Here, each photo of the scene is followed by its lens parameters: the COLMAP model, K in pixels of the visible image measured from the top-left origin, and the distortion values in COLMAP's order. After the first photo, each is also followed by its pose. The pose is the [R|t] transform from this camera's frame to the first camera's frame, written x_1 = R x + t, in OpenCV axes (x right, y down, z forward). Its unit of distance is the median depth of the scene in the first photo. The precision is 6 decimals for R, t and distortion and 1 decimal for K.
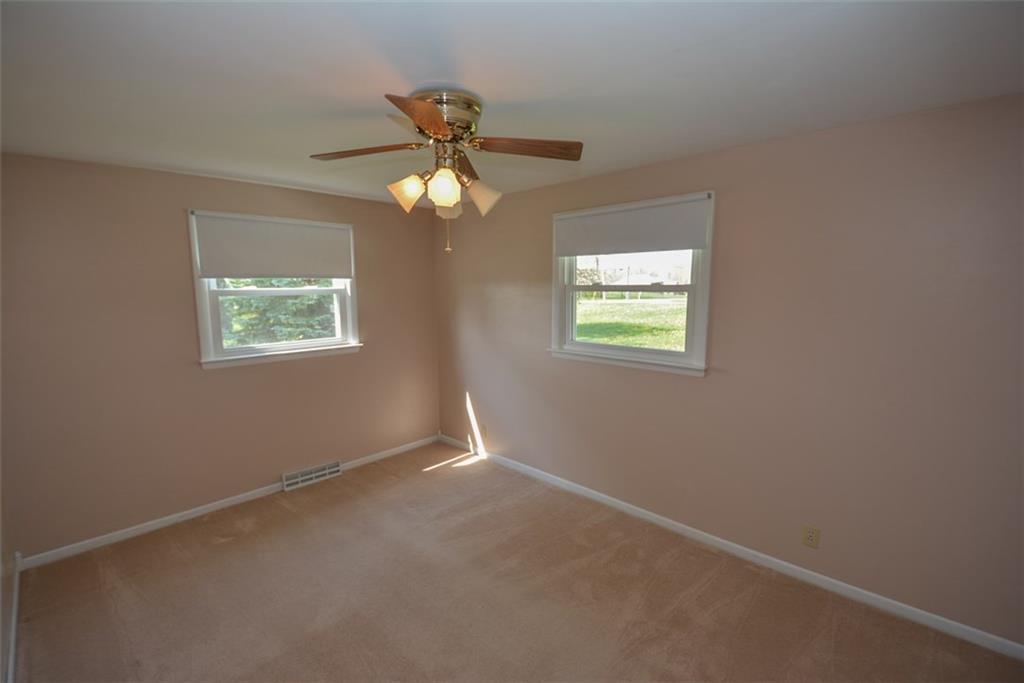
lens RADIAL K [[448.7, 0, 507.4], [0, 448.7, 342.5], [0, 0, 1]] dist [0.016545, -0.024436]
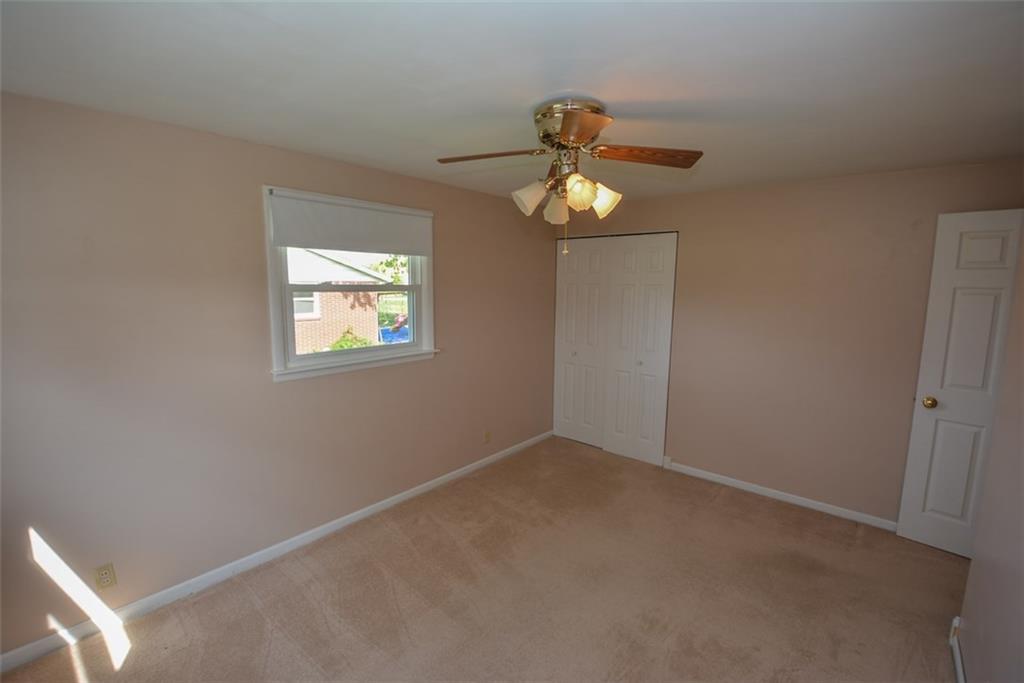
lens RADIAL K [[448.7, 0, 507.4], [0, 448.7, 342.5], [0, 0, 1]] dist [0.016545, -0.024436]
pose [[-0.078236, -0.122967, 0.989322, -0.707373], [0.114922, 0.984636, 0.131473, -0.092804], [-0.990289, 0.123981, -0.062902, 0.734486]]
